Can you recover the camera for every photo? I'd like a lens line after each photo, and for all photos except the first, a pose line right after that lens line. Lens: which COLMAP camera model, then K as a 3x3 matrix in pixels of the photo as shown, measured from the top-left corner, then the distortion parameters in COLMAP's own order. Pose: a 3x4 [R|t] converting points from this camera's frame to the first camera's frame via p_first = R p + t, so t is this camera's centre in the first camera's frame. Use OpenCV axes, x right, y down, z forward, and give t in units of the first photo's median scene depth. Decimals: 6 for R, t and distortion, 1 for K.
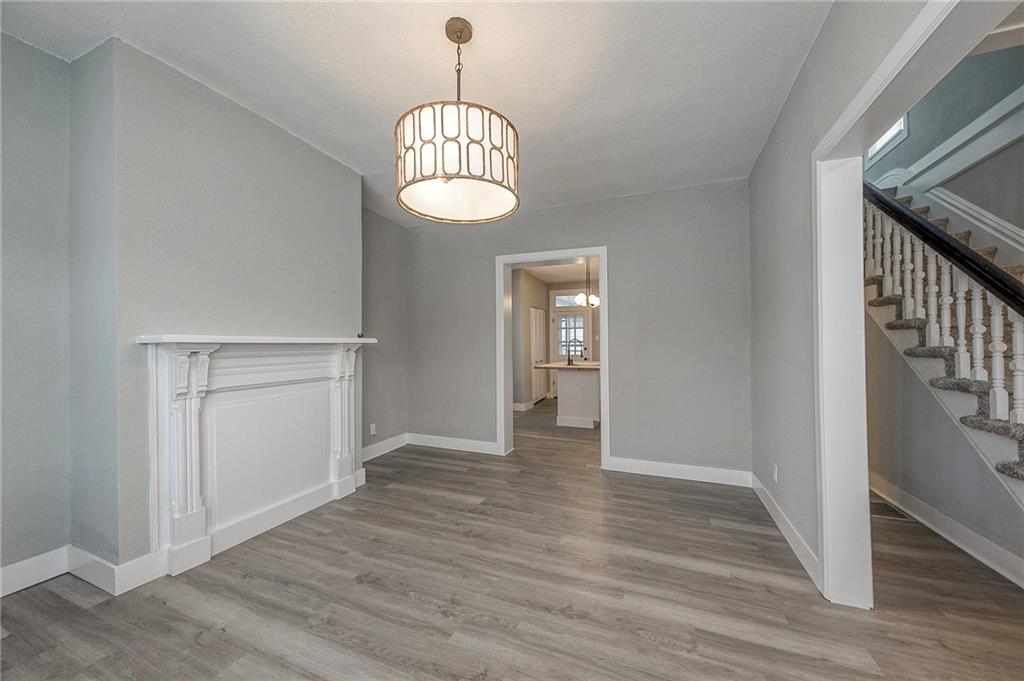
lens RADIAL K [[361.6, 0, 517.7], [0, 361.6, 344.7], [0, 0, 1]] dist [0.002939, -0.000293]
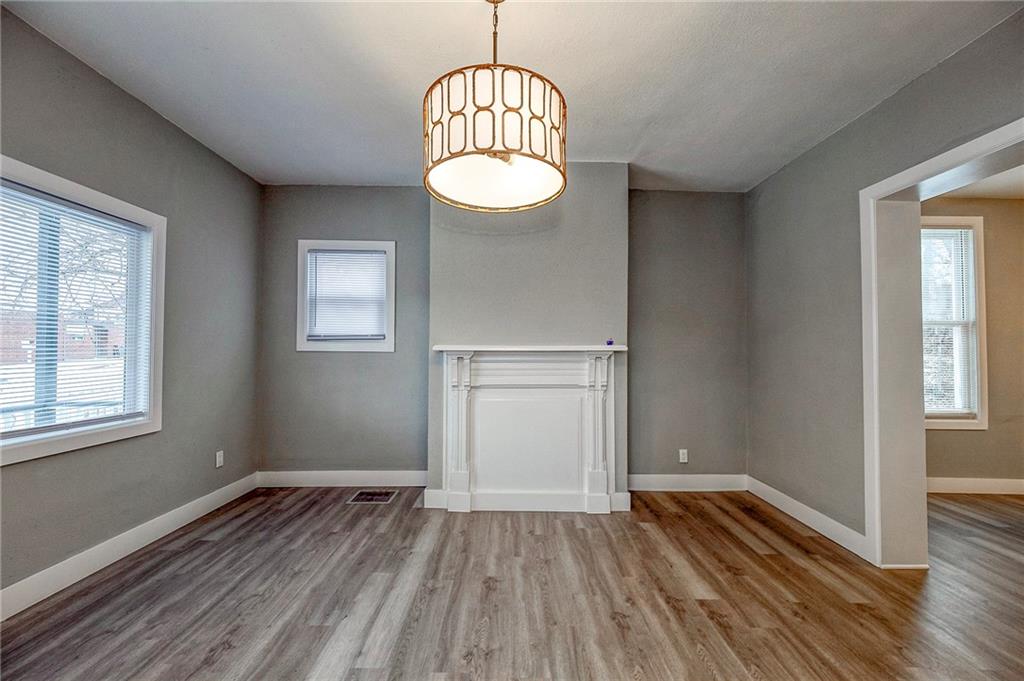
lens RADIAL K [[412.3, 0, 516.8], [0, 412.3, 344.3], [0, 0, 1]] dist [0.007931, -0.000521]
pose [[0.379441, -0.016136, -0.925075, 0.550320], [-0.003927, 0.999811, -0.019050, 0.000234], [0.925208, 0.010861, 0.379306, 0.494758]]
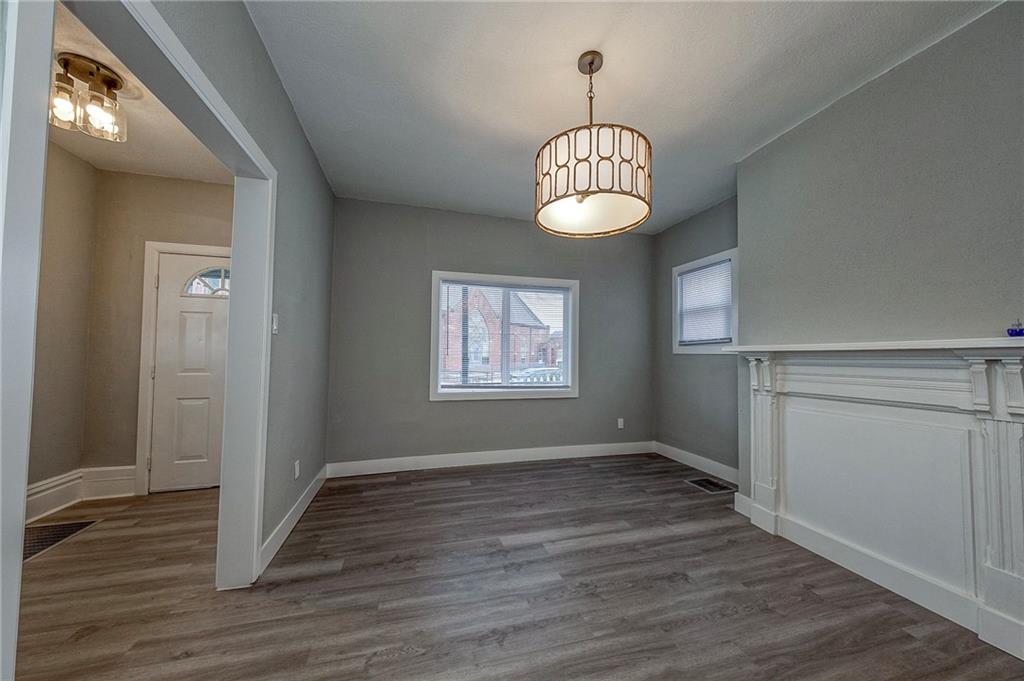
lens RADIAL K [[361.6, 0, 513.4], [0, 361.6, 345.1], [0, 0, 1]] dist [0.002939, -0.000293]
pose [[-0.795030, -0.022063, -0.606169, 0.479783], [-0.004754, 0.999534, -0.030145, 0.012307], [0.606551, -0.021085, -0.794765, 1.237369]]
